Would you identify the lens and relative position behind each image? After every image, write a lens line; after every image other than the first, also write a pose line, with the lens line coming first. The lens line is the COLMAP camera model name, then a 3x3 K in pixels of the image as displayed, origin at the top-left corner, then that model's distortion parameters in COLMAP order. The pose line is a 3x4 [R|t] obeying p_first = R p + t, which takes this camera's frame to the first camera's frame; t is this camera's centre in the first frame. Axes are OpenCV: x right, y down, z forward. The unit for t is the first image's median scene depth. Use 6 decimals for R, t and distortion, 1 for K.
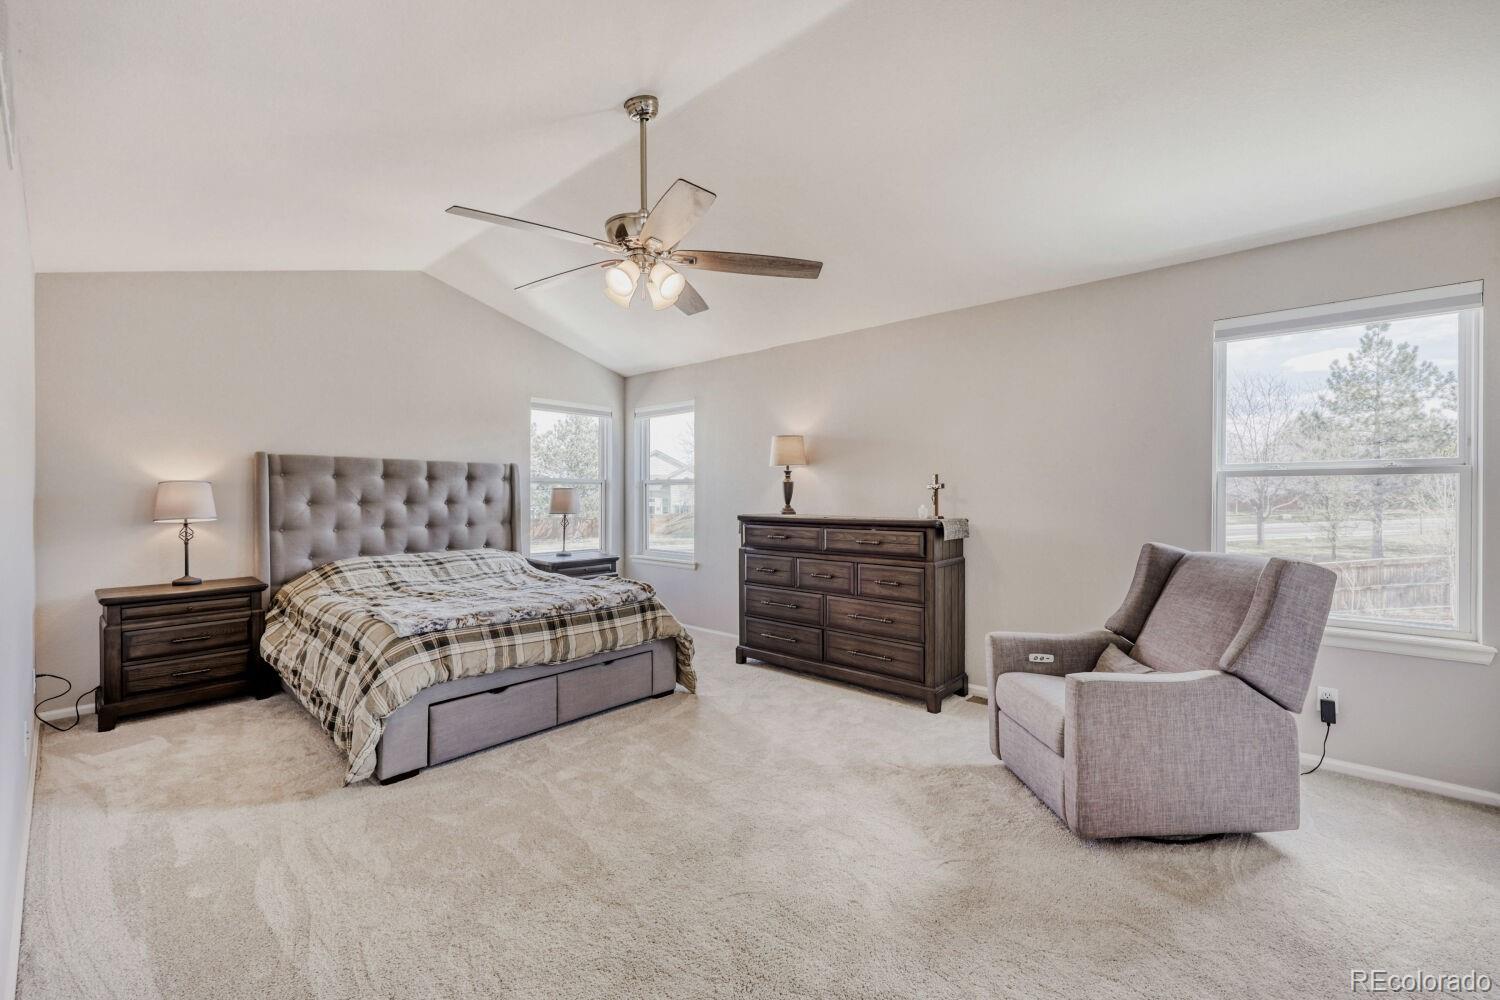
lens RADIAL K [[611.2, 0, 749.8], [0, 611.2, 500.5], [0, 0, 1]] dist [0.002051, 0.000236]
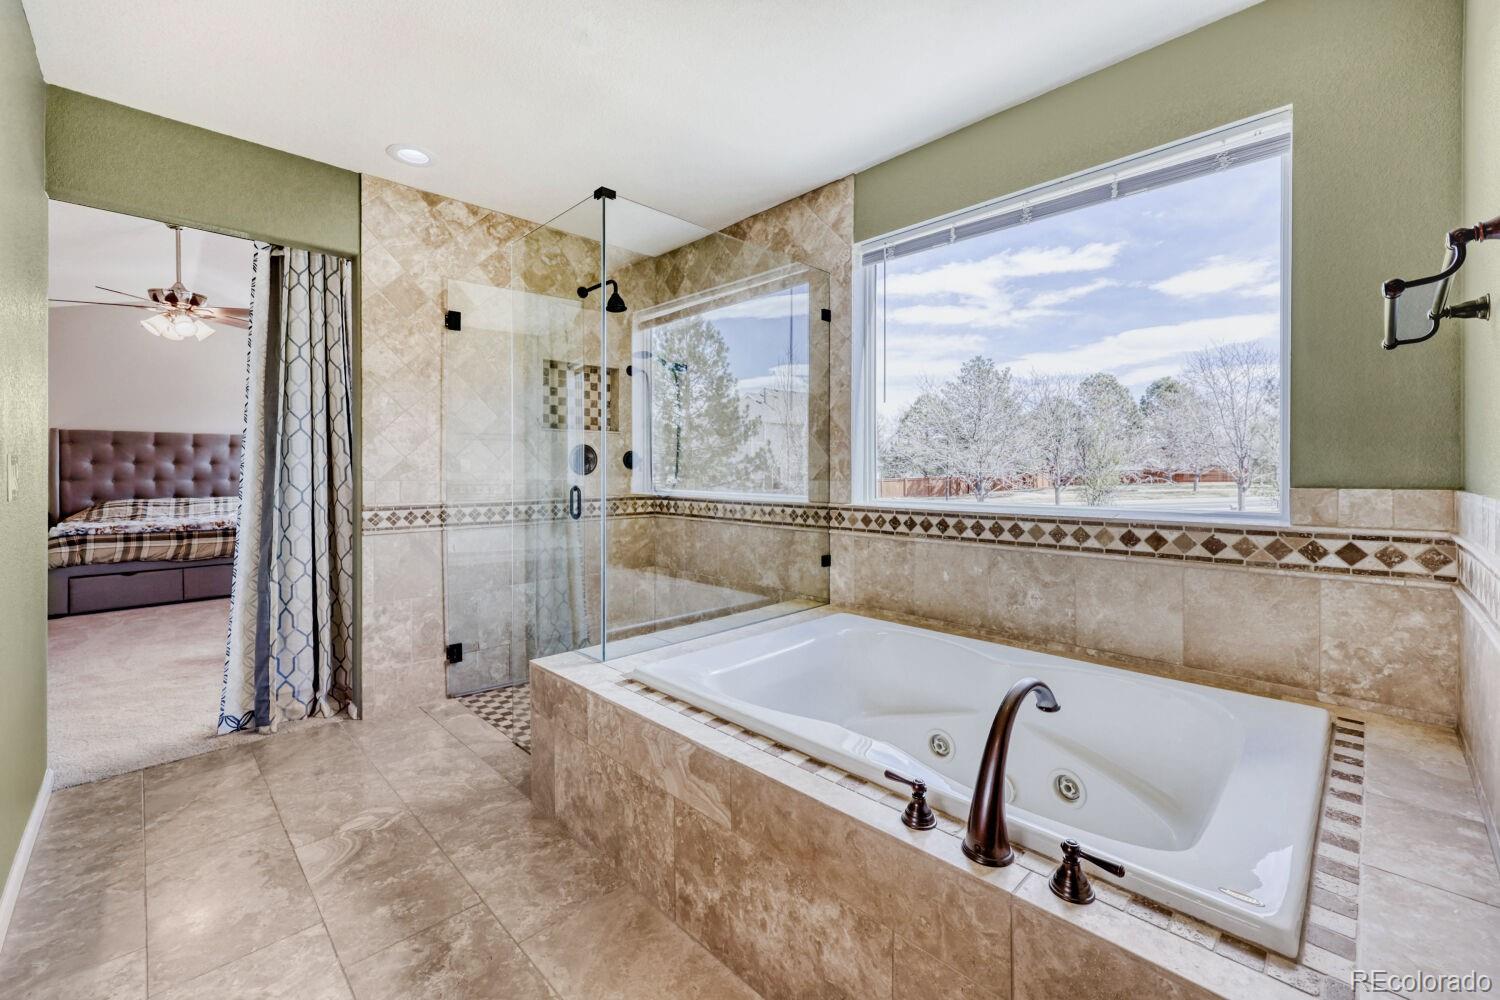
lens RADIAL K [[611.2, 0, 750.3], [0, 611.2, 469.3], [0, 0, 1]] dist [0.002051, 0.000236]
pose [[0.997908, 0.001074, -0.064645, 1.257348], [-0.001258, 0.999995, -0.002806, 0.030082], [0.064642, 0.002881, 0.997904, -0.494160]]
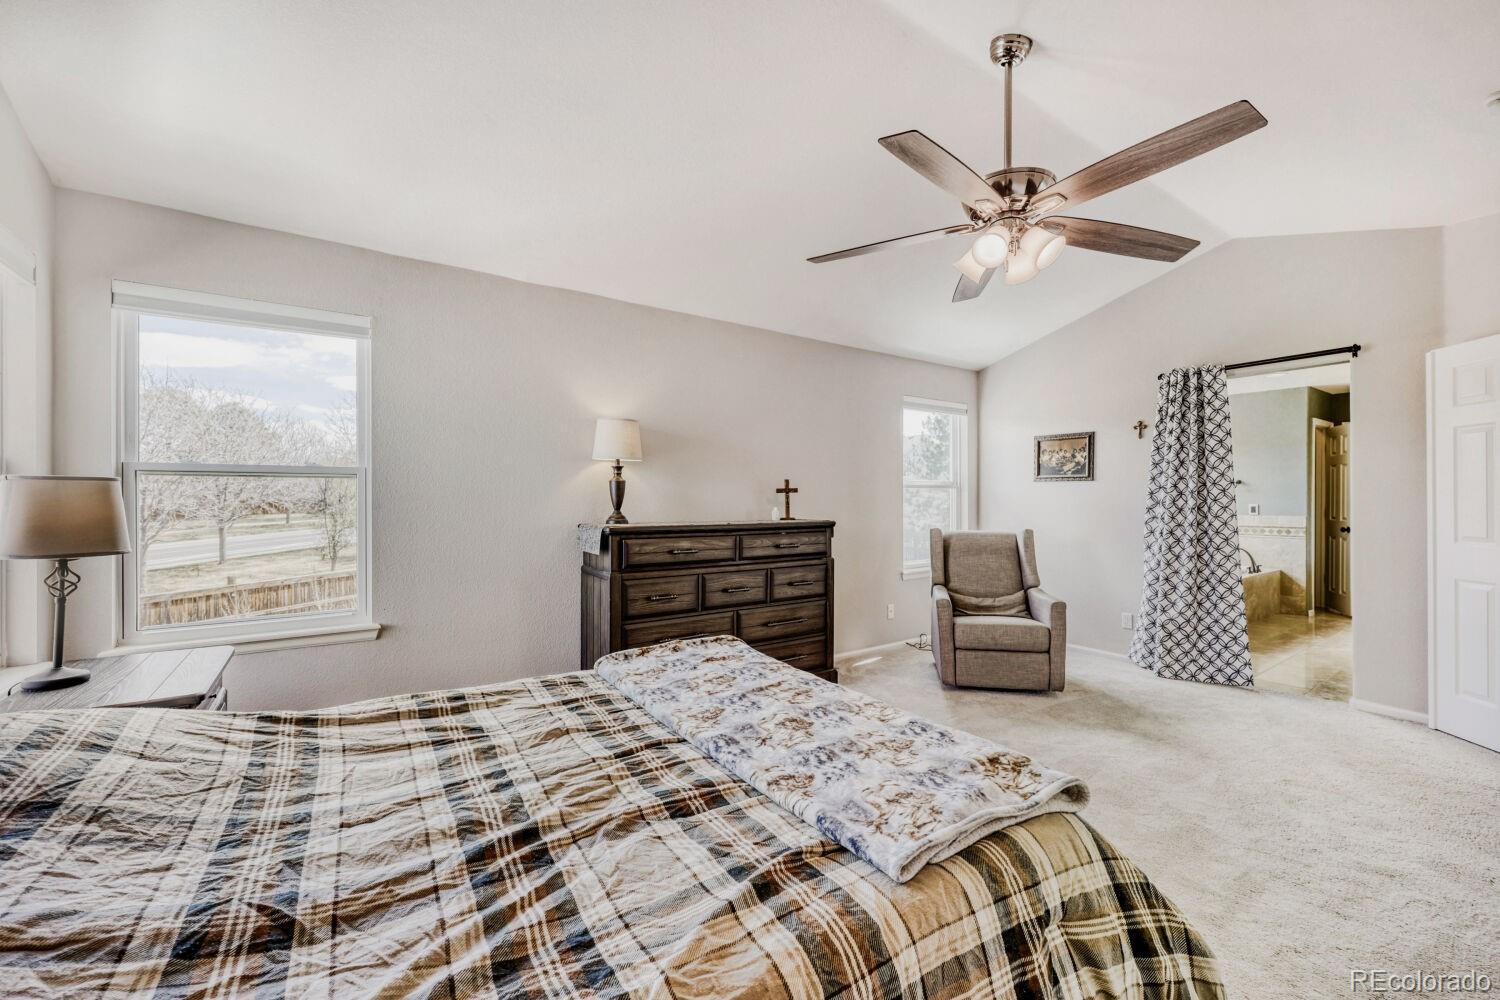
lens RADIAL K [[611.2, 0, 751.9], [0, 611.2, 495.6], [0, 0, 1]] dist [0.002051, 0.000236]
pose [[0.223379, -0.000410, 0.974732, -0.471143], [0.006658, 0.999977, -0.001106, -0.007682], [-0.974709, 0.006737, 0.223377, 0.496614]]
